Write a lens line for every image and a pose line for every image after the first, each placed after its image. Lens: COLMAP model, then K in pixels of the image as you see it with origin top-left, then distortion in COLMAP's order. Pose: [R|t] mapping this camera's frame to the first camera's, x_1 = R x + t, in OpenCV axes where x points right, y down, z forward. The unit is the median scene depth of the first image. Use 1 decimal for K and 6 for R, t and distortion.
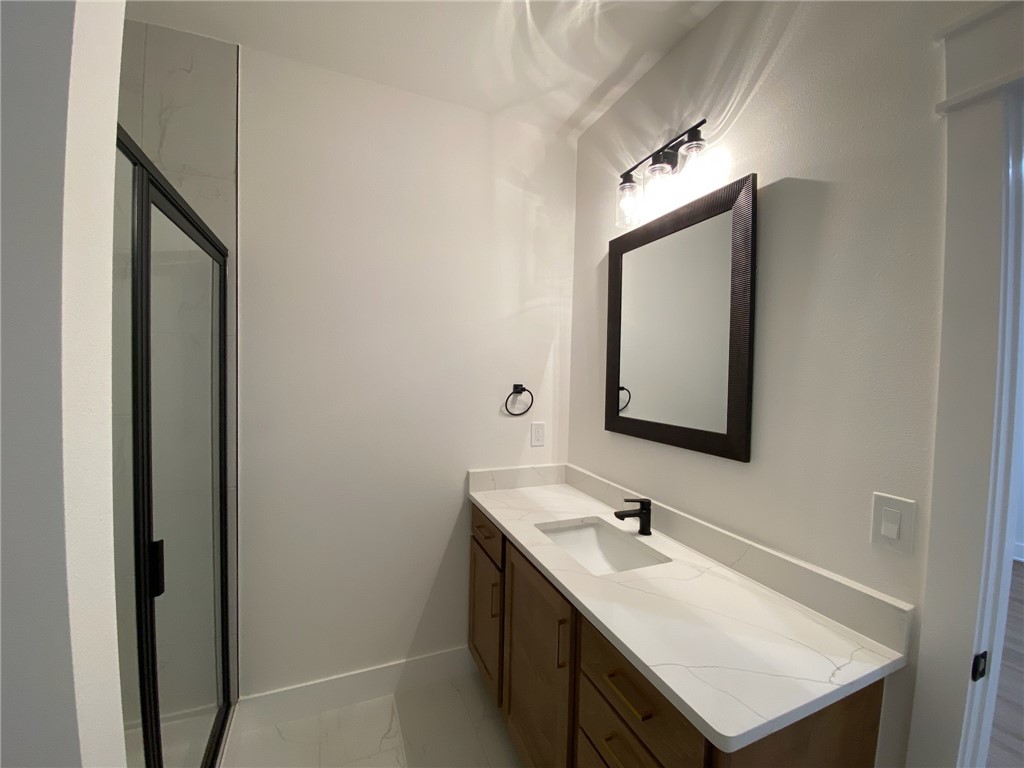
lens RADIAL K [[413.1, 0, 509.8], [0, 413.1, 384.8], [0, 0, 1]] dist [0.018153, -0.017876]
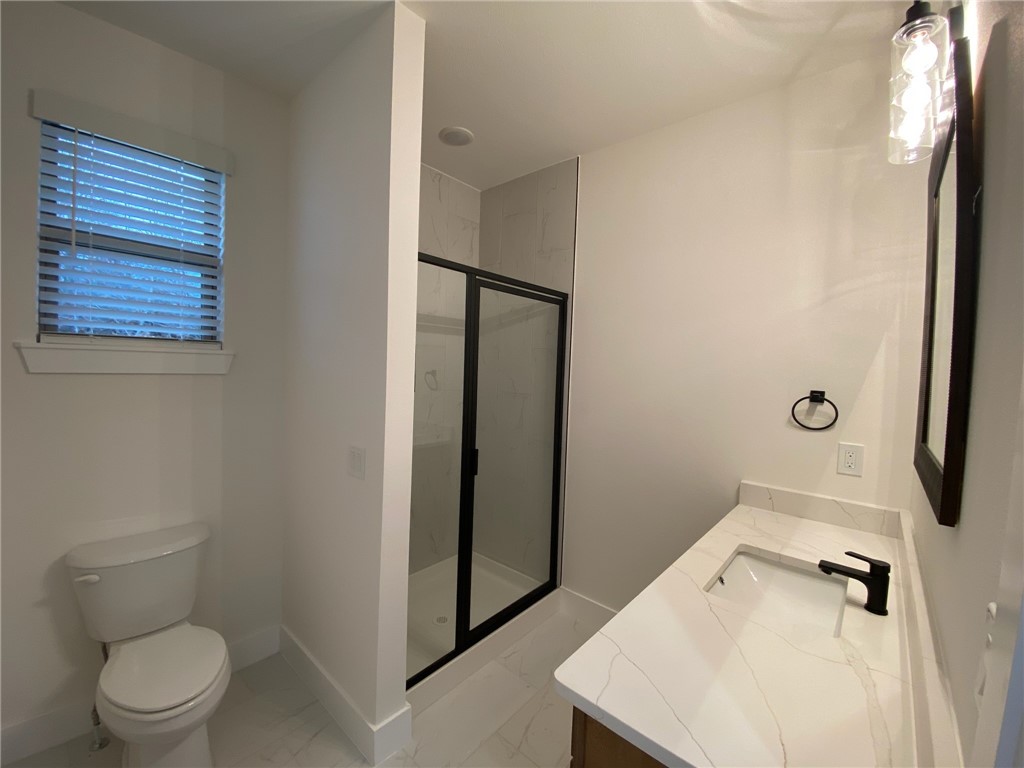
lens RADIAL K [[413.1, 0, 512.6], [0, 413.1, 379.8], [0, 0, 1]] dist [0.018153, -0.017876]
pose [[0.436558, 0.022118, -0.899404, 0.491288], [-0.060448, 0.998160, -0.004794, 0.016925], [0.897643, 0.056459, 0.437091, 0.117551]]
